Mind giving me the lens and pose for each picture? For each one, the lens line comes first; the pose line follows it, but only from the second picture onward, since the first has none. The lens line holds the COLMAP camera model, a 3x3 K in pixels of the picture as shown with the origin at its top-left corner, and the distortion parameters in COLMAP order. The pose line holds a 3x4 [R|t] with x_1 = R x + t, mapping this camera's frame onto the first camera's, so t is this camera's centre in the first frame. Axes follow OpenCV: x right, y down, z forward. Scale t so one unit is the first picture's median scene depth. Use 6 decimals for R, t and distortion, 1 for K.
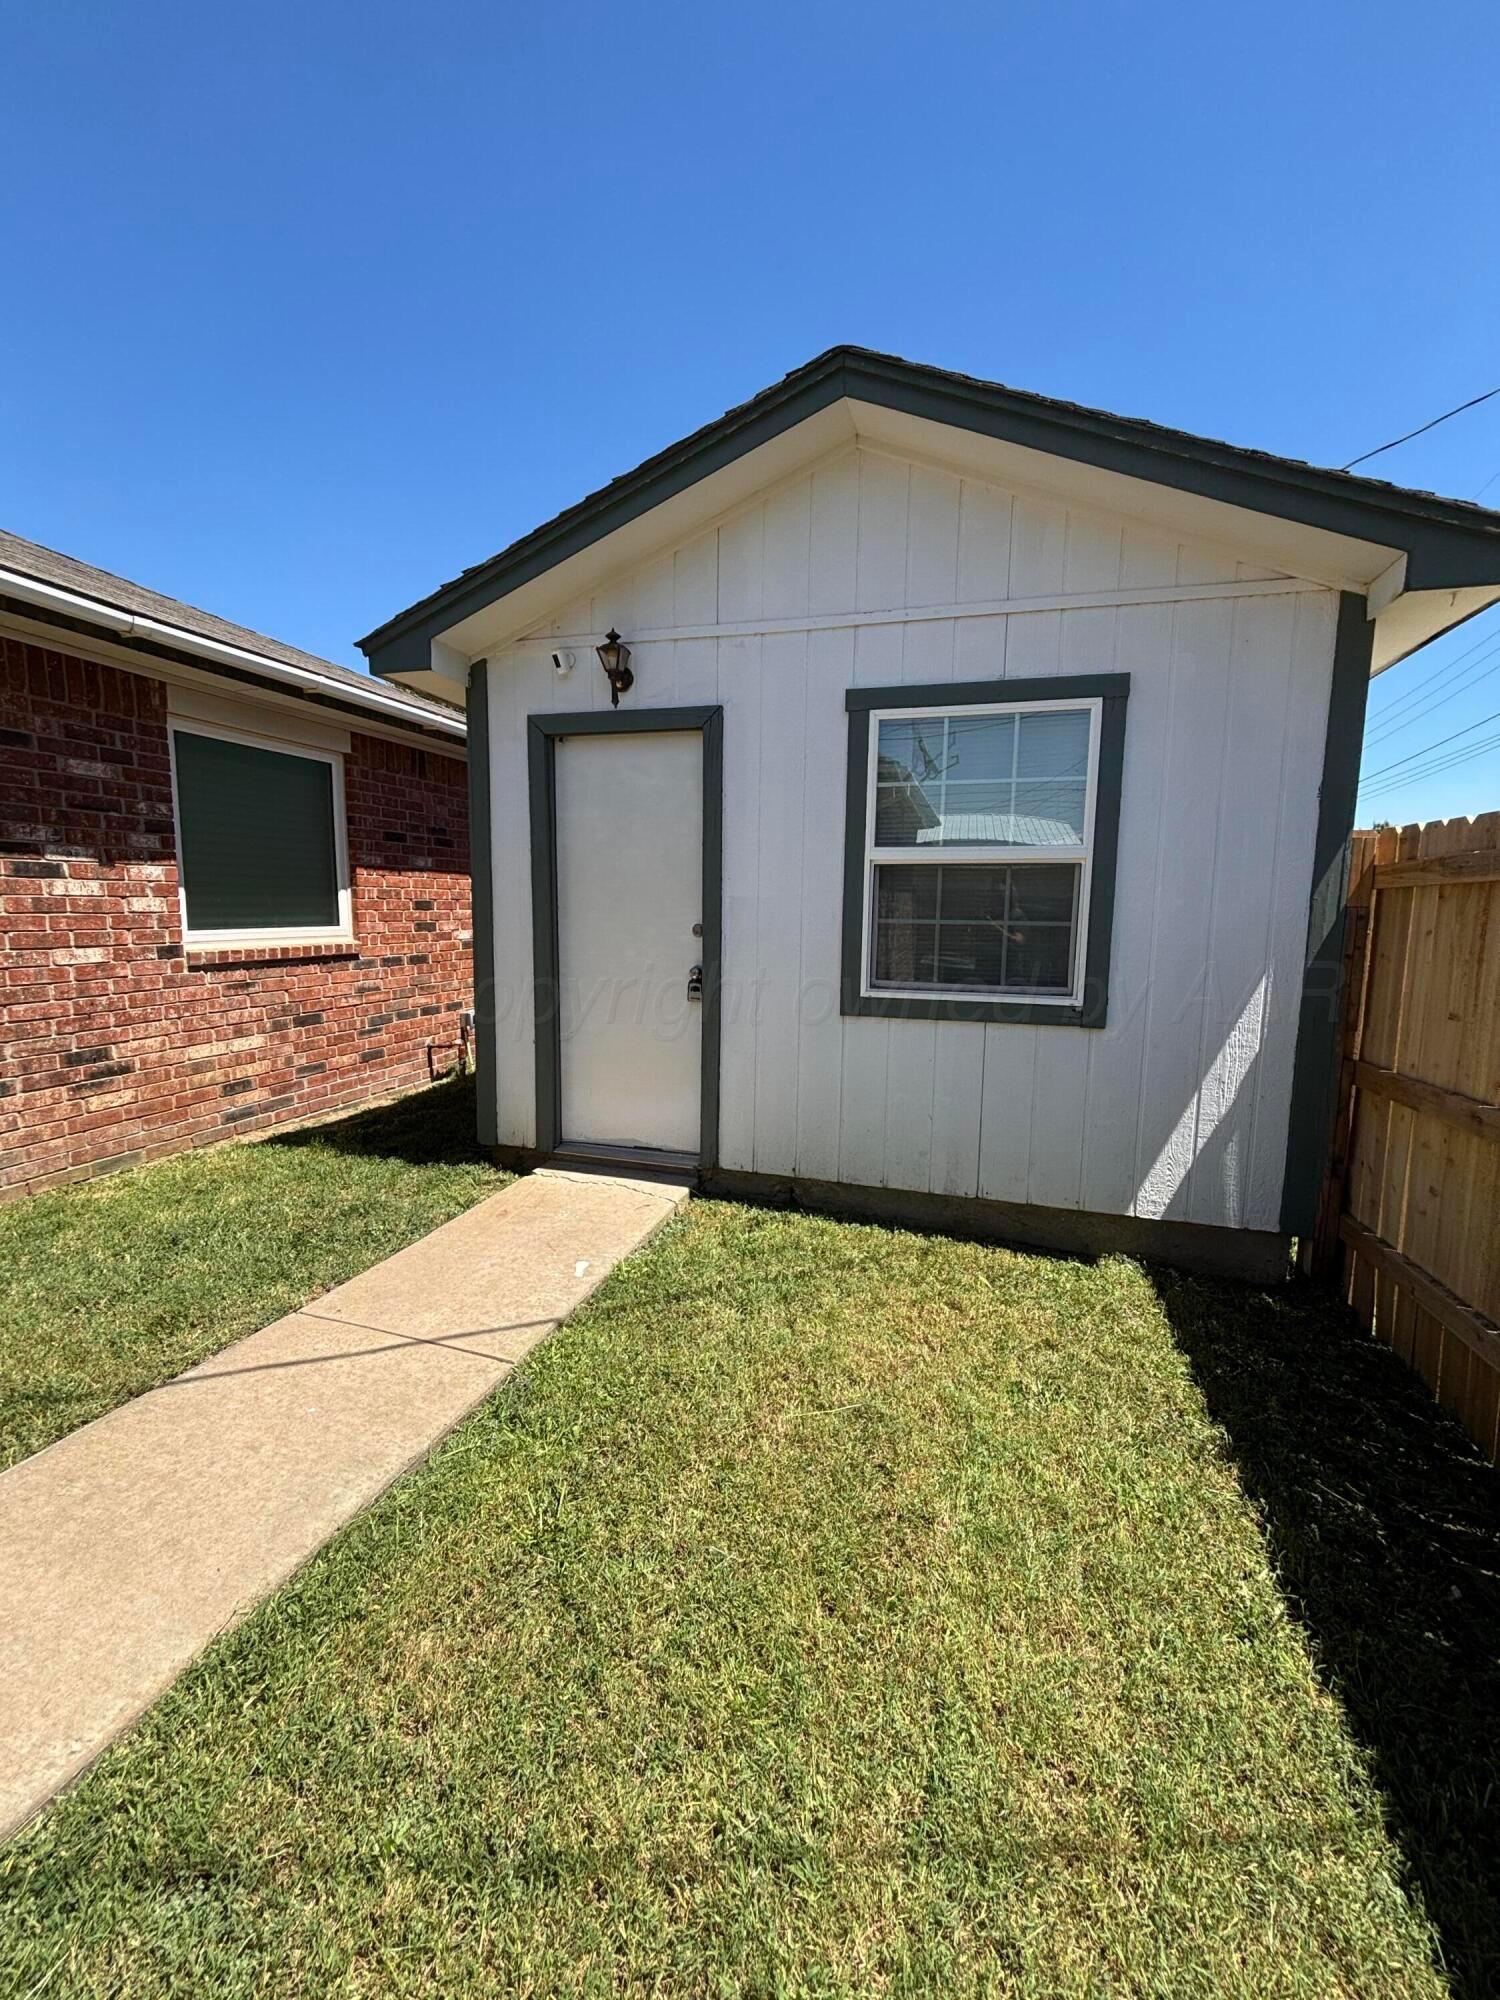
lens RADIAL K [[818.8, 0, 753.9], [0, 818.8, 1000.8], [0, 0, 1]] dist [0.001411, 0.000126]
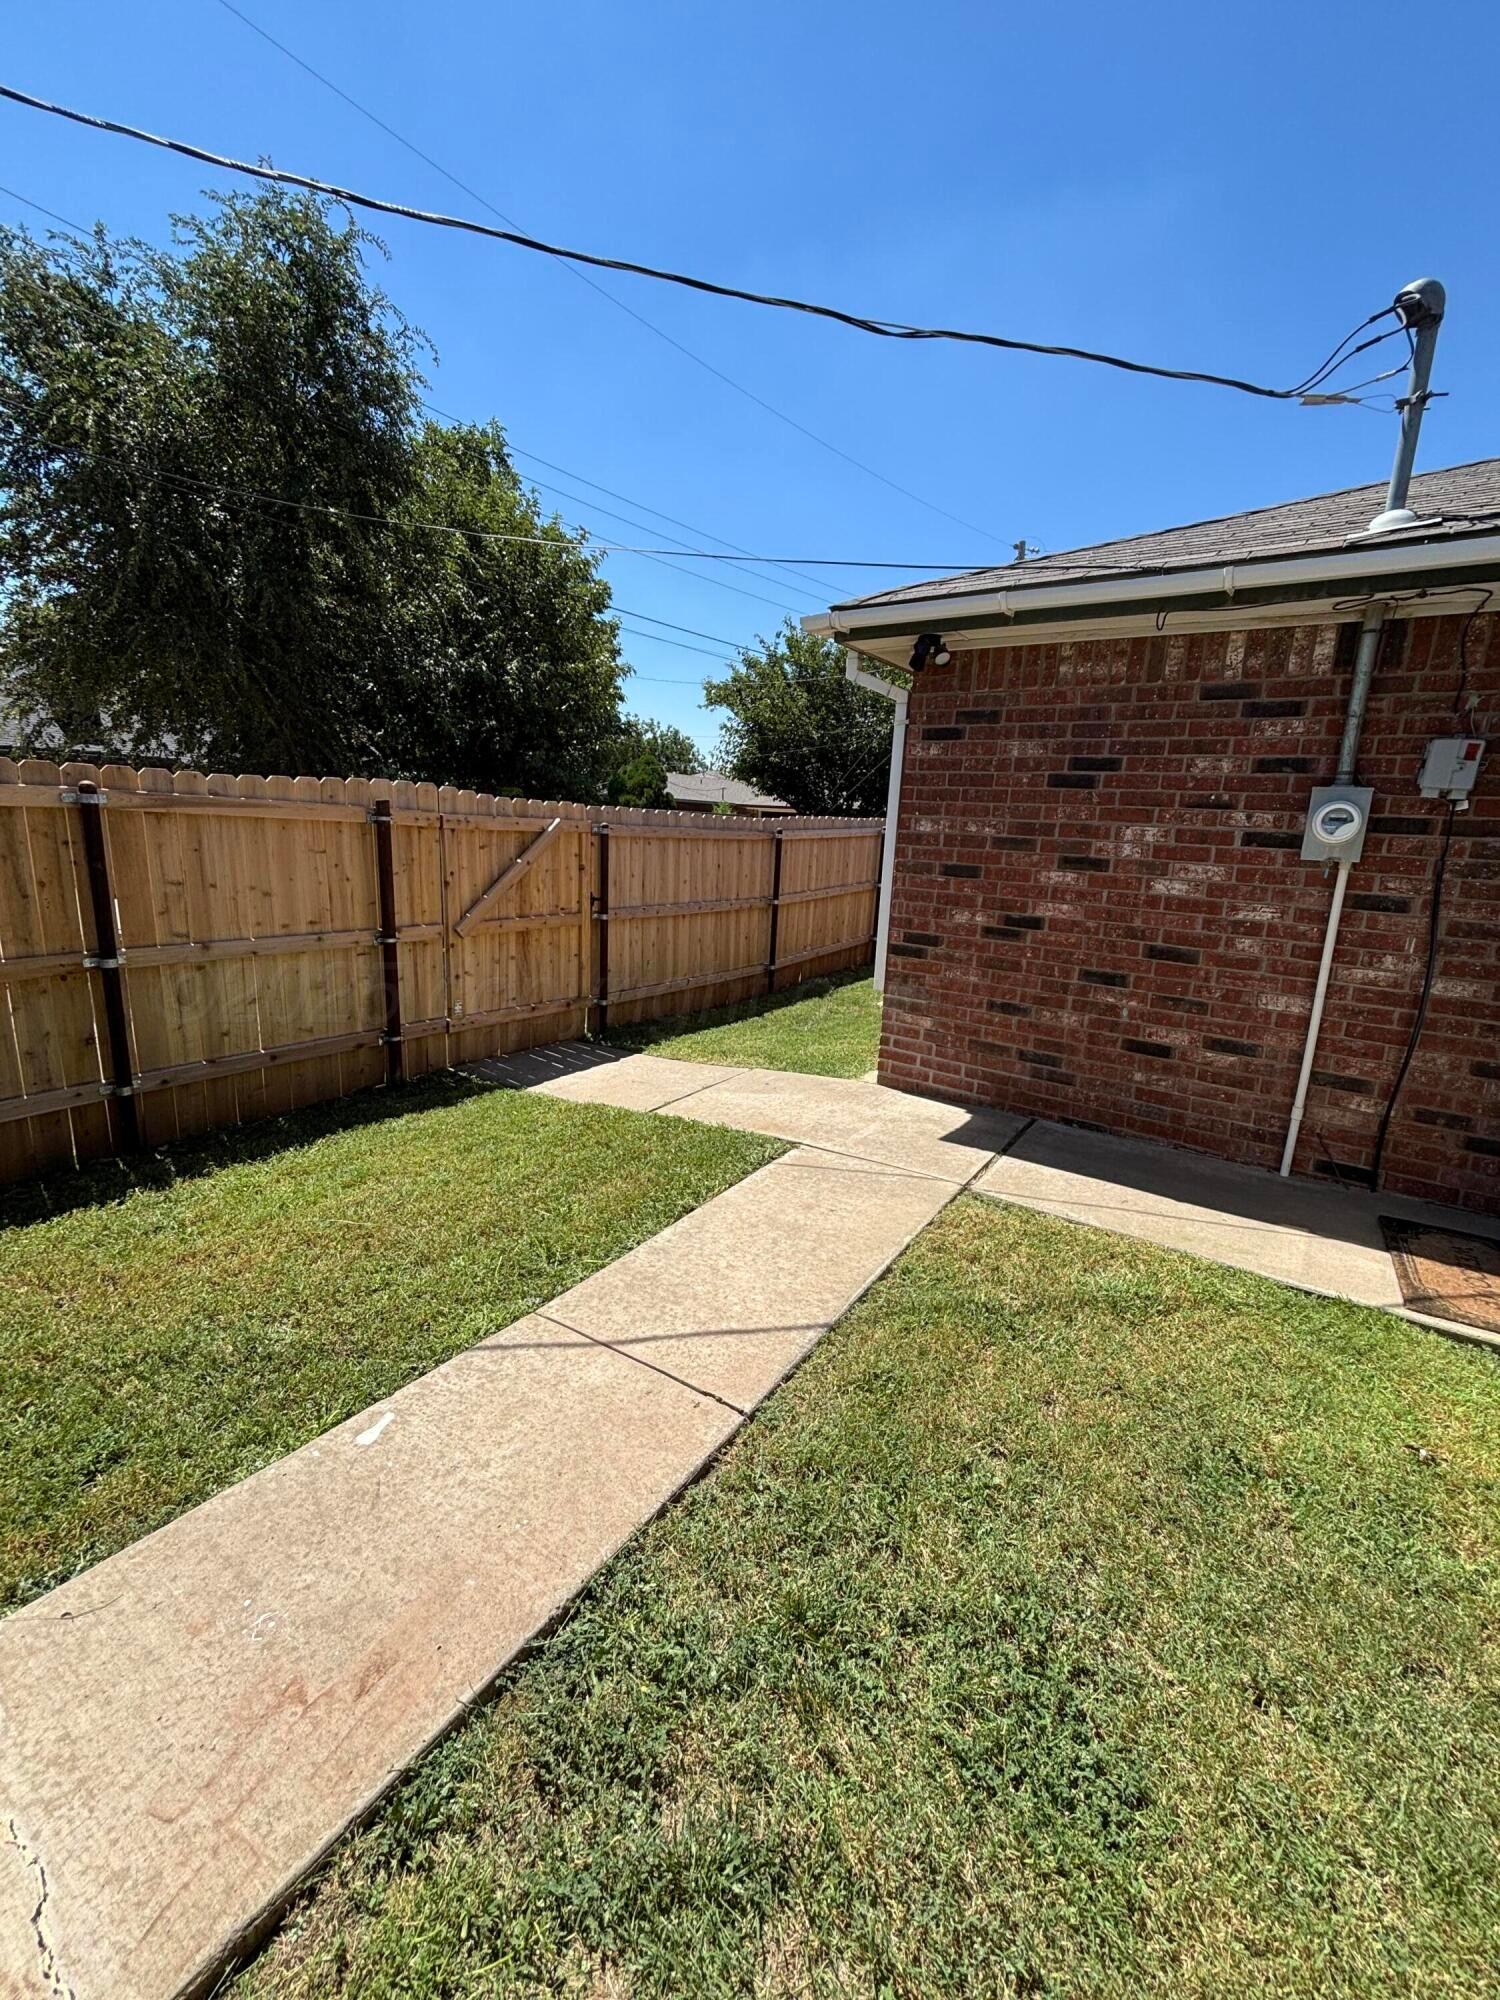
lens RADIAL K [[818.8, 0, 753.9], [0, 818.8, 1000.8], [0, 0, 1]] dist [0.001411, 0.000126]
pose [[-0.954989, -0.108798, 0.275968, -0.820026], [-0.010617, 0.942252, 0.334735, -0.296597], [-0.296450, 0.316738, -0.900996, 1.753875]]
